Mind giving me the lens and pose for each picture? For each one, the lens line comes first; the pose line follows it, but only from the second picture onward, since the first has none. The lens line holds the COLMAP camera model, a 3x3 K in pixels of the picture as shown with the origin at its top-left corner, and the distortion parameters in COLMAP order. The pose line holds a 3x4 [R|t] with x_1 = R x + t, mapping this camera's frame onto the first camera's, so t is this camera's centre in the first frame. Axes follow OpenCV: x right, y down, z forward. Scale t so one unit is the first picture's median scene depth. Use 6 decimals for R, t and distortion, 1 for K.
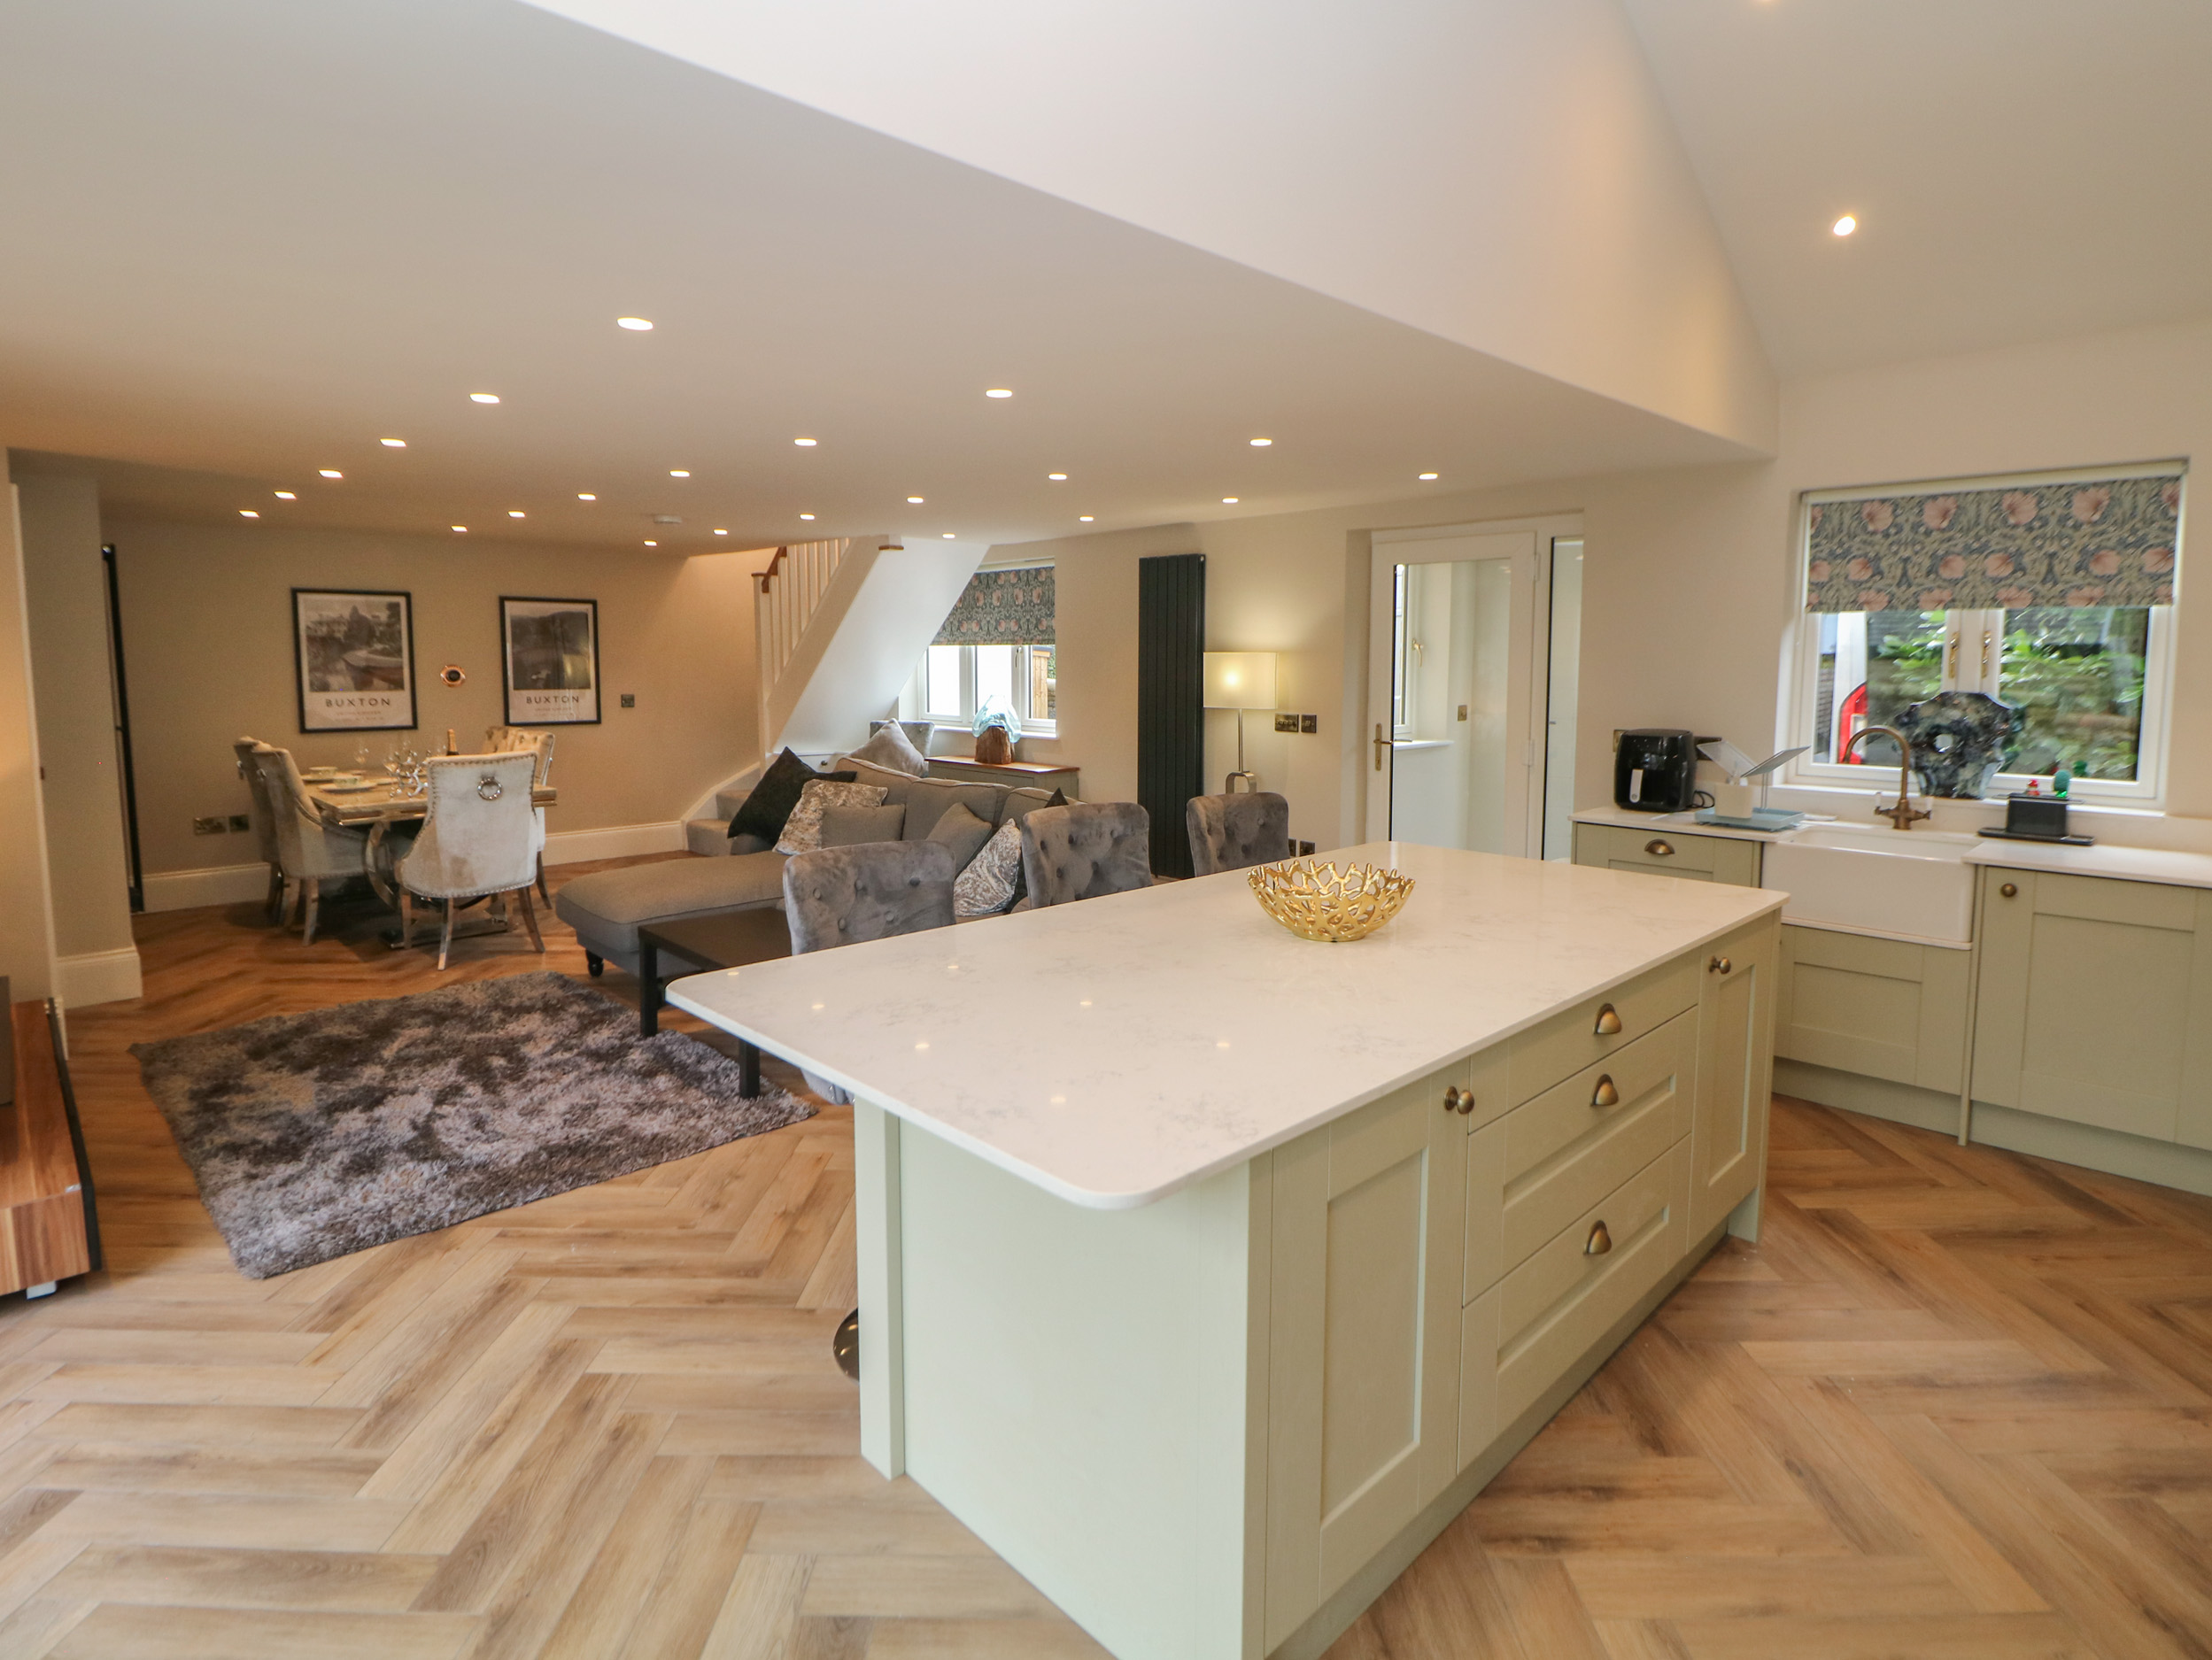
lens RADIAL K [[1157.1, 0, 1120.6], [0, 1157.1, 764.7], [0, 0, 1]] dist [0.001911, -0.014650]
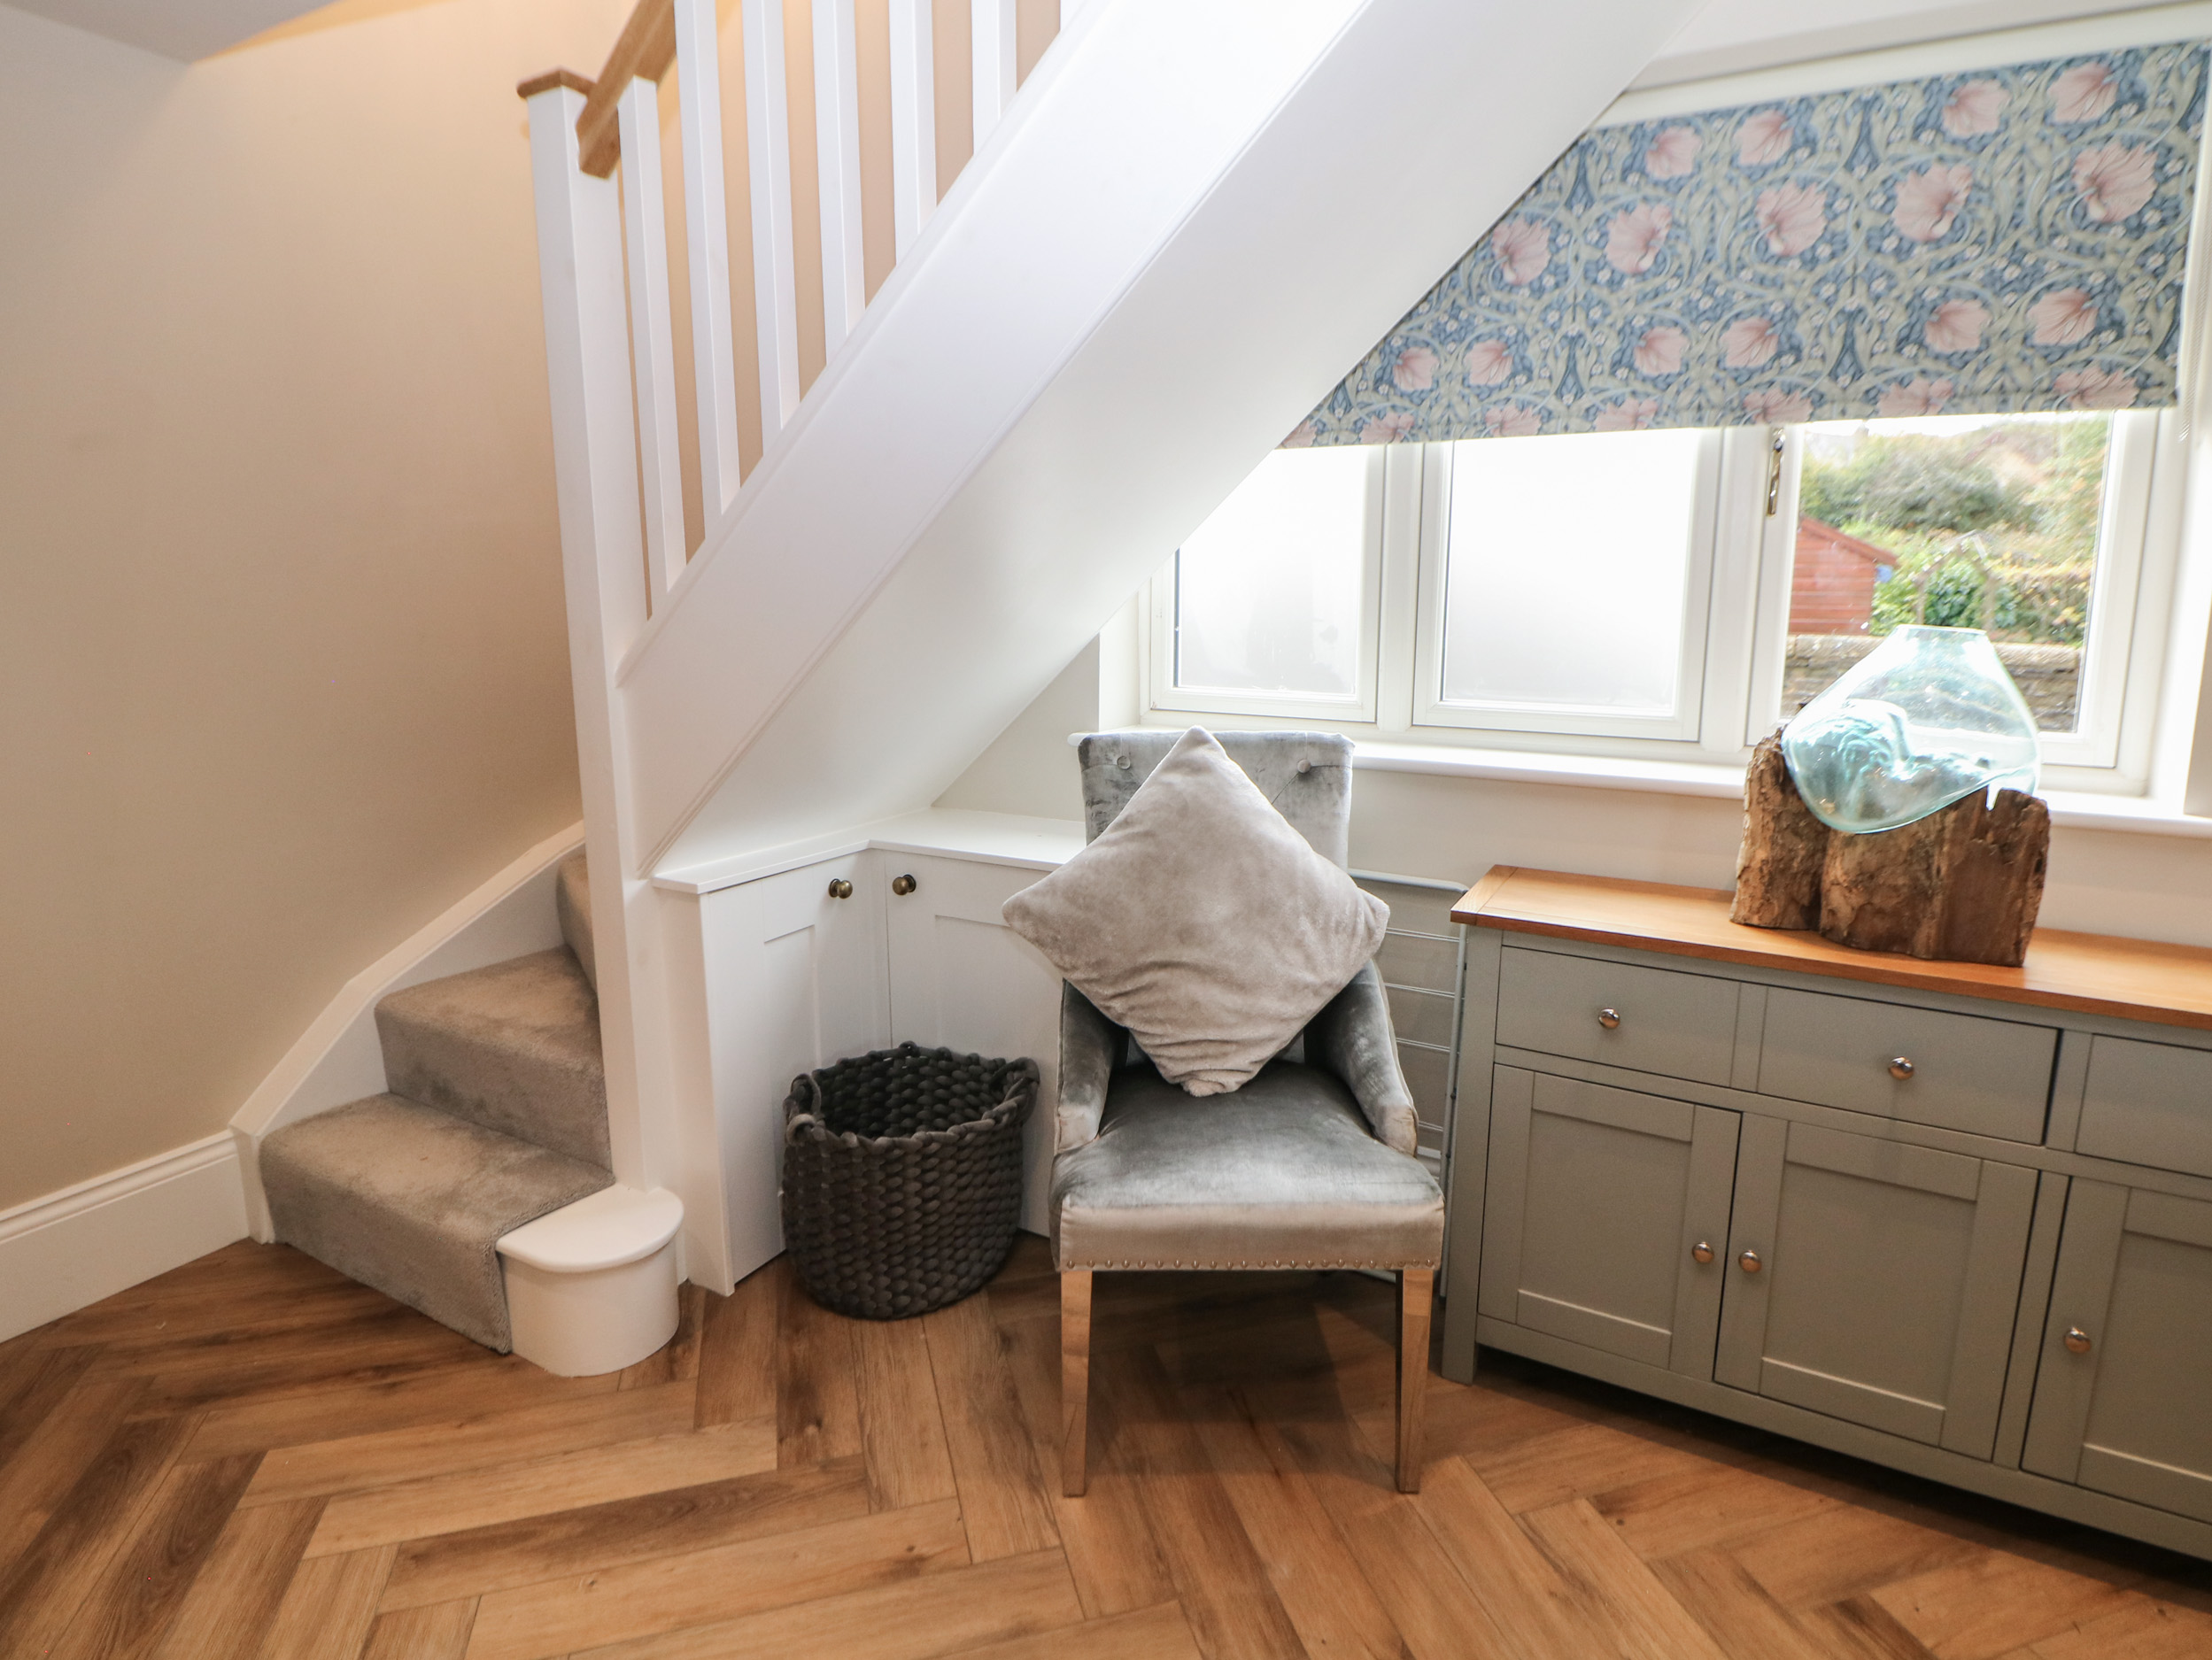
lens RADIAL K [[1157.1, 0, 1120.6], [0, 1157.1, 764.7], [0, 0, 1]] dist [0.001911, -0.014650]
pose [[0.957558, -0.044748, 0.284746, -0.318796], [0.026208, 0.997300, 0.068593, -0.055134], [-0.287047, -0.058219, 0.956146, 0.862329]]
